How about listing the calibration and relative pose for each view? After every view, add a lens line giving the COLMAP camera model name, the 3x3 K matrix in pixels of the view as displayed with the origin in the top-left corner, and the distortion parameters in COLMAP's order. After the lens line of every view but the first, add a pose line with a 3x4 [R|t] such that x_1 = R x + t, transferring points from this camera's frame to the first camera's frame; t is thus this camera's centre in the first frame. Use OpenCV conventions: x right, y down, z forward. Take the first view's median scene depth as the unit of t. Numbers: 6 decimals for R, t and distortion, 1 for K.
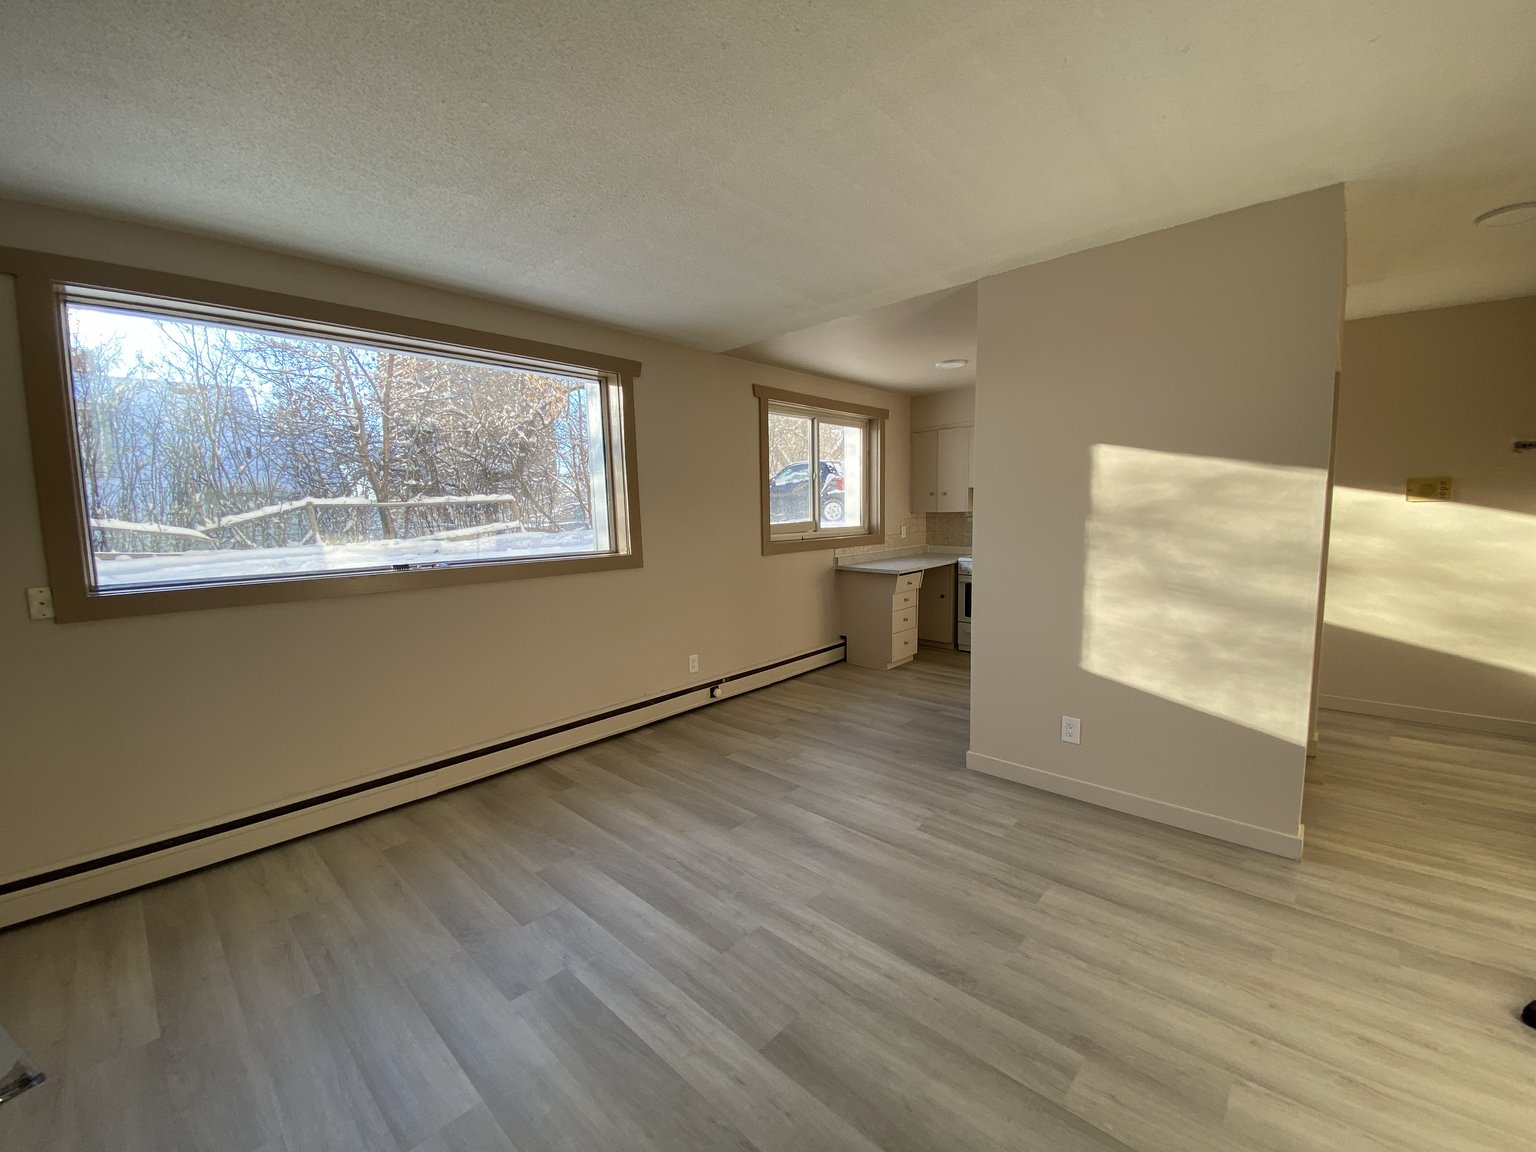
lens RADIAL K [[617.7, 0, 755.3], [0, 617.7, 583.7], [0, 0, 1]] dist [0.001251, -0.000004]
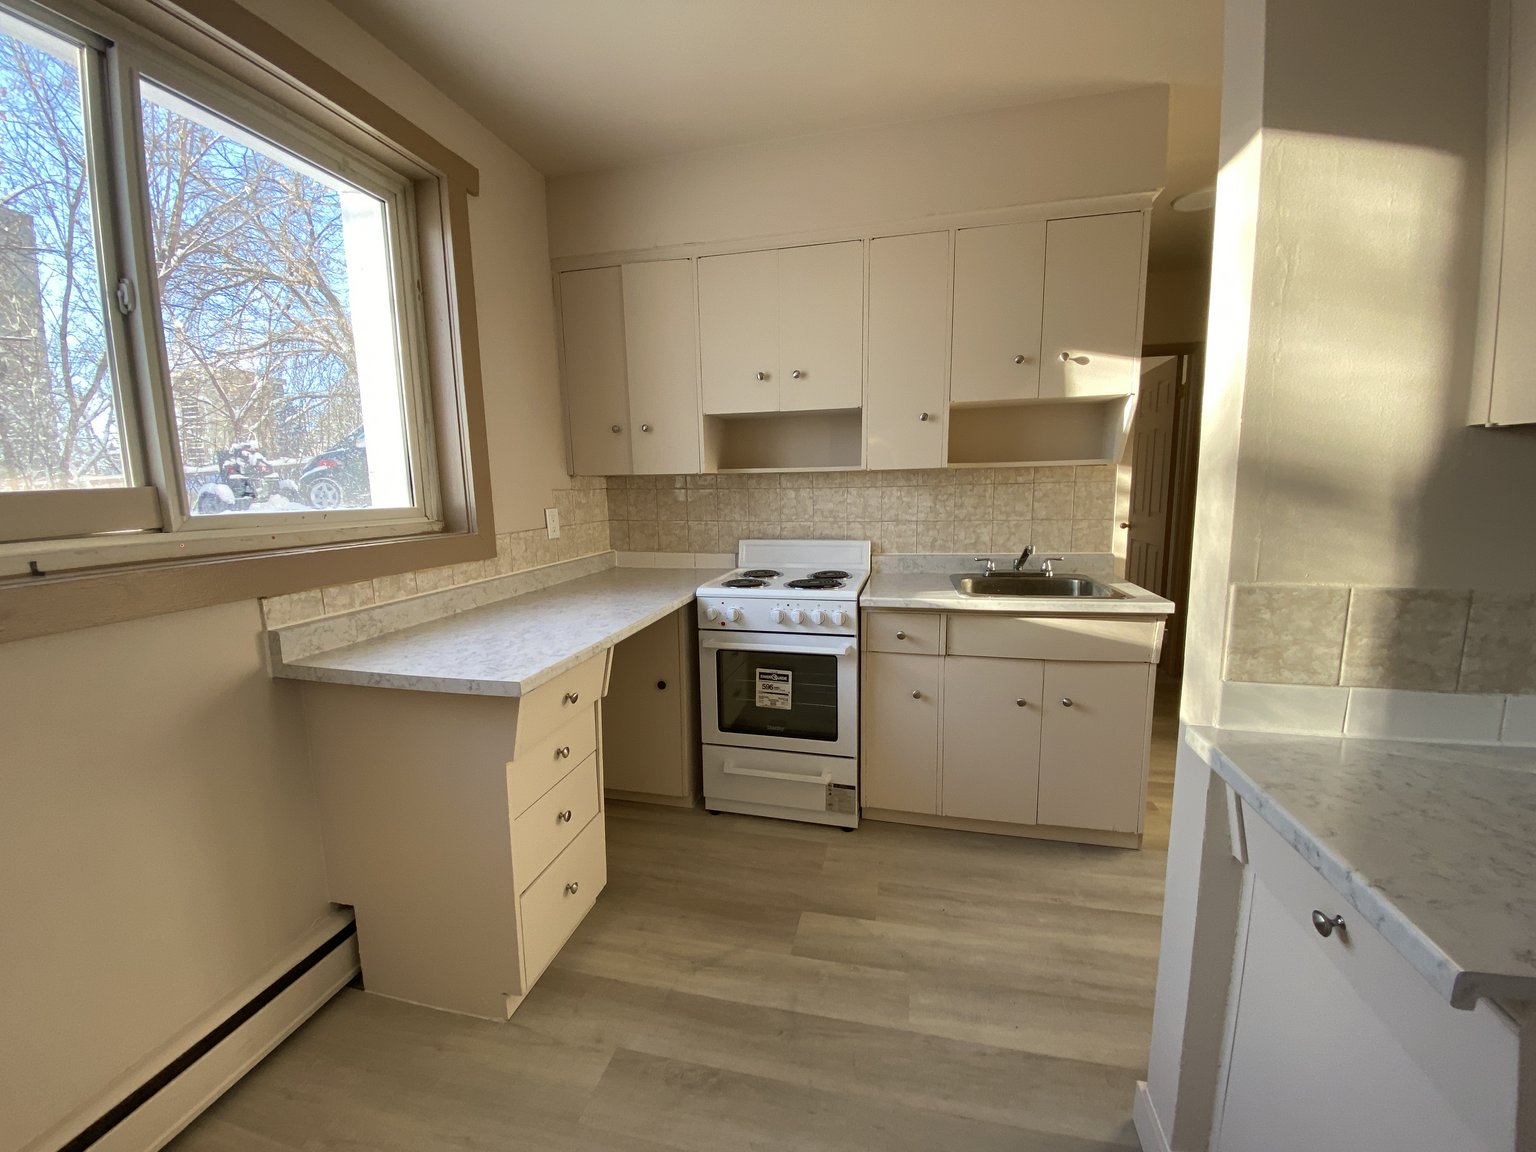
lens RADIAL K [[617.7, 0, 755.3], [0, 617.7, 583.7], [0, 0, 1]] dist [0.001251, -0.000004]
pose [[0.874133, -0.069619, 0.480670, 0.182181], [0.058501, 0.997560, 0.038094, -0.059764], [-0.482150, -0.005180, 0.876073, 0.669634]]
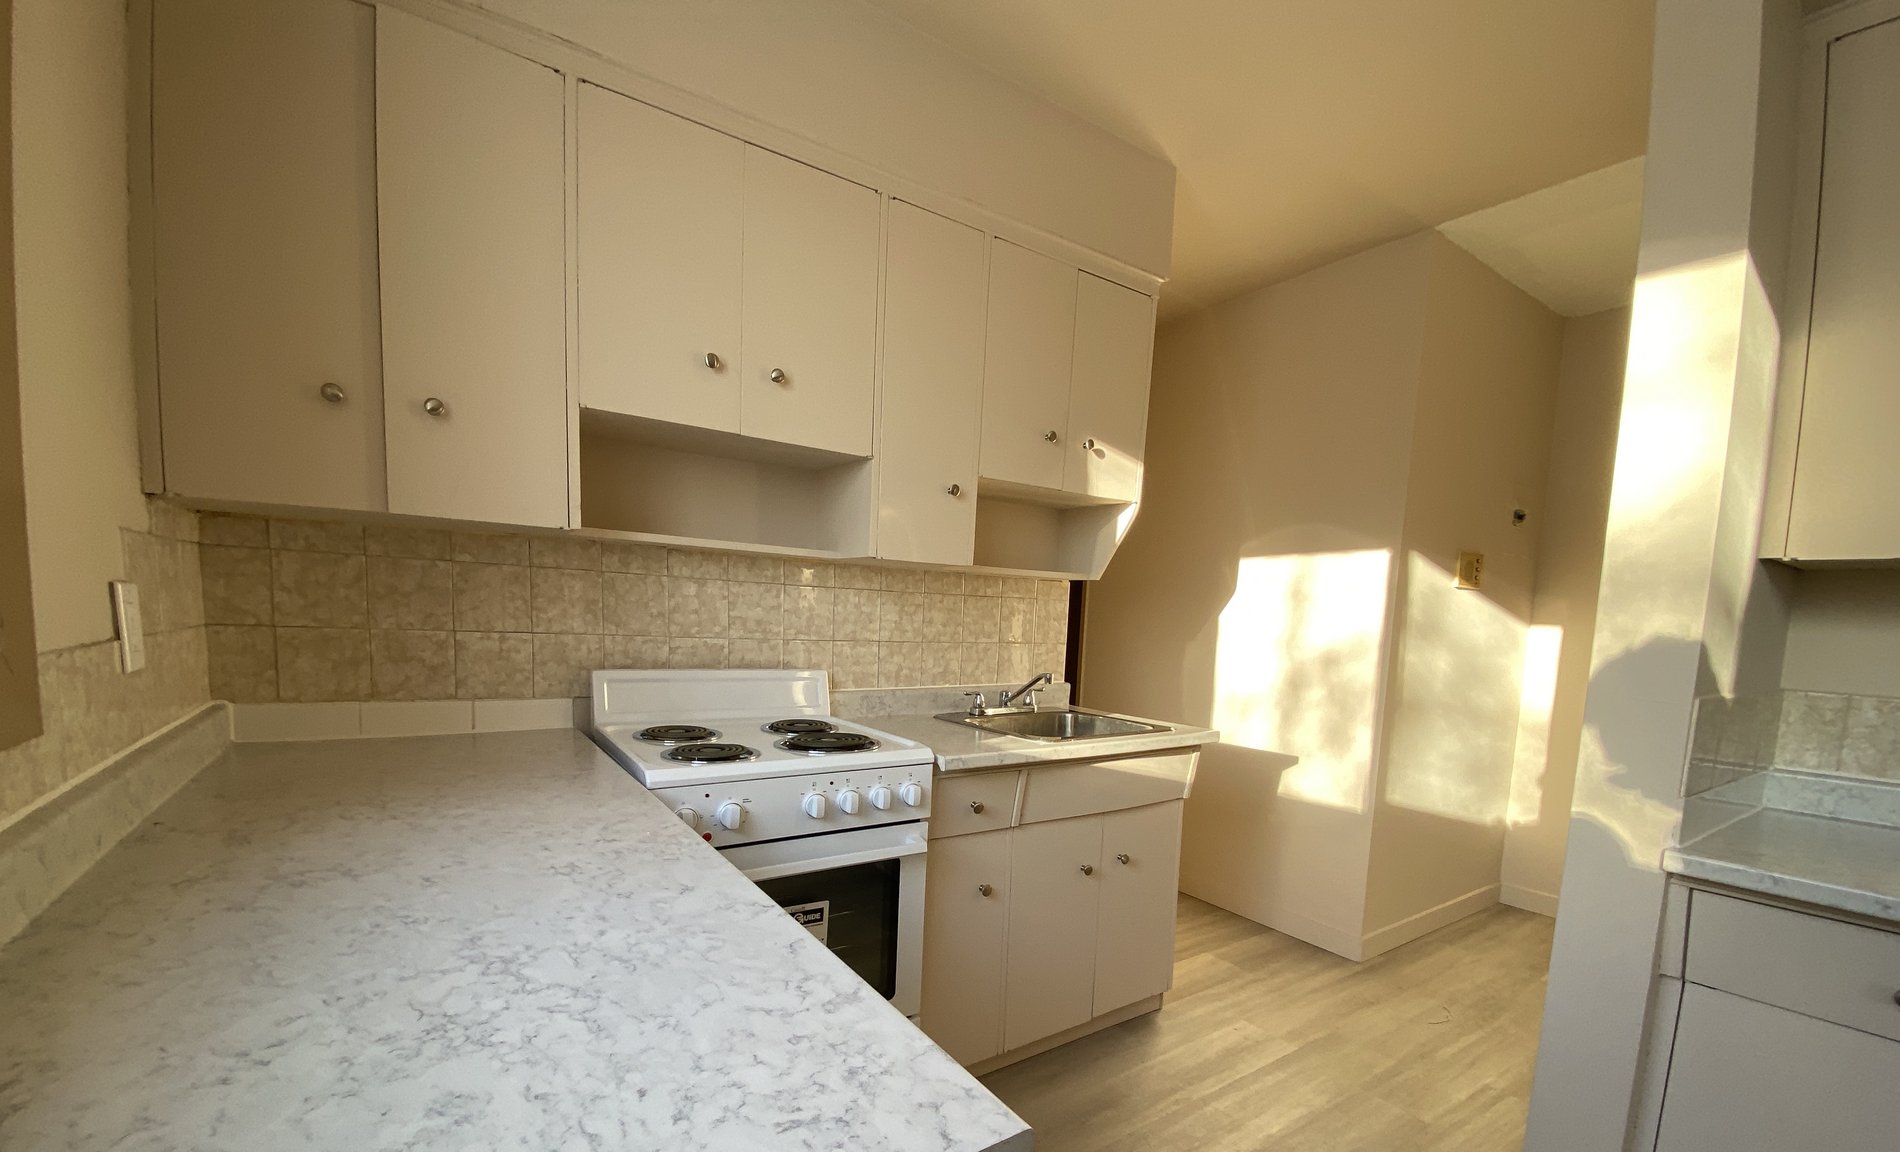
lens RADIAL K [[755.5, 0, 950.2], [0, 755.5, 721.9], [0, 0, 1]] dist [-0.038806, -0.000116]
pose [[0.192716, -0.101711, 0.975969, 0.136285], [0.071379, 0.993431, 0.089437, -0.073096], [-0.978655, 0.052428, 0.198710, 0.912076]]
